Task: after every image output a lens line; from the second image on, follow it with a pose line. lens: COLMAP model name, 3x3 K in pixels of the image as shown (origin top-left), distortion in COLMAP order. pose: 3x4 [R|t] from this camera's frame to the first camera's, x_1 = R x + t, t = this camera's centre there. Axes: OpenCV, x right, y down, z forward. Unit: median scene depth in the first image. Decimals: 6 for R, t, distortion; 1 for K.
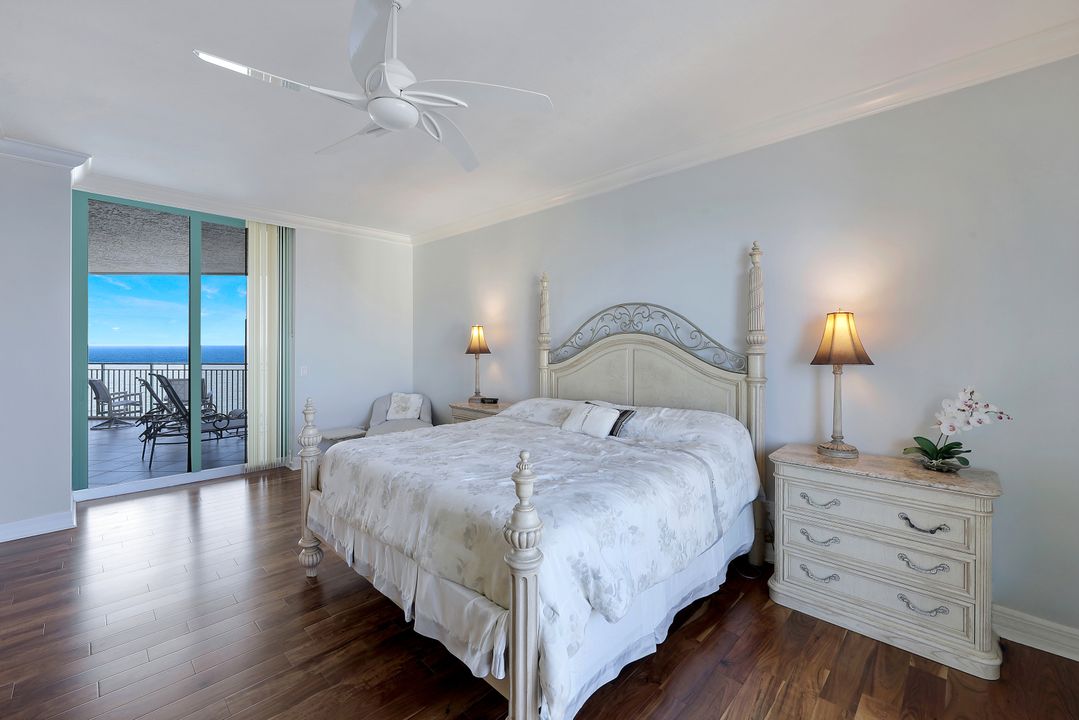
lens RADIAL K [[436.2, 0, 537.3], [0, 436.2, 353.7], [0, 0, 1]] dist [-0.000861, 0.000229]
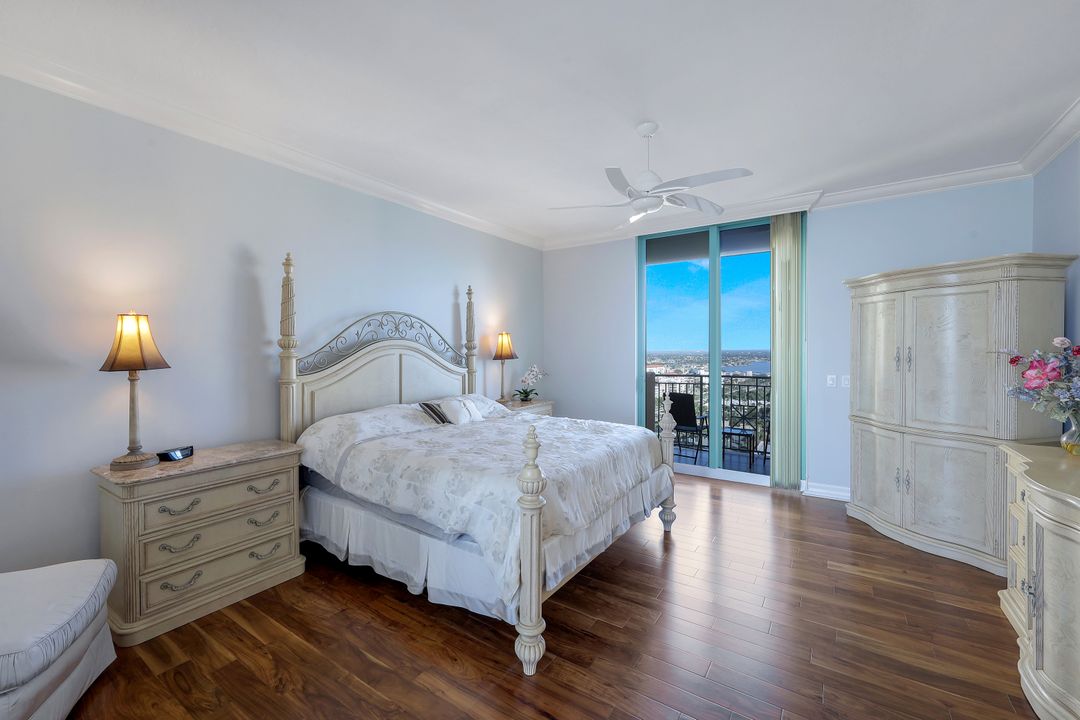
lens RADIAL K [[444.6, 0, 533.1], [0, 444.6, 353.5], [0, 0, 1]] dist [-0.000844, -0.000208]
pose [[-0.167791, -0.011553, 0.985755, -0.945792], [0.021168, 0.999659, 0.015319, -0.021549], [-0.985595, 0.023436, -0.167489, 0.851275]]
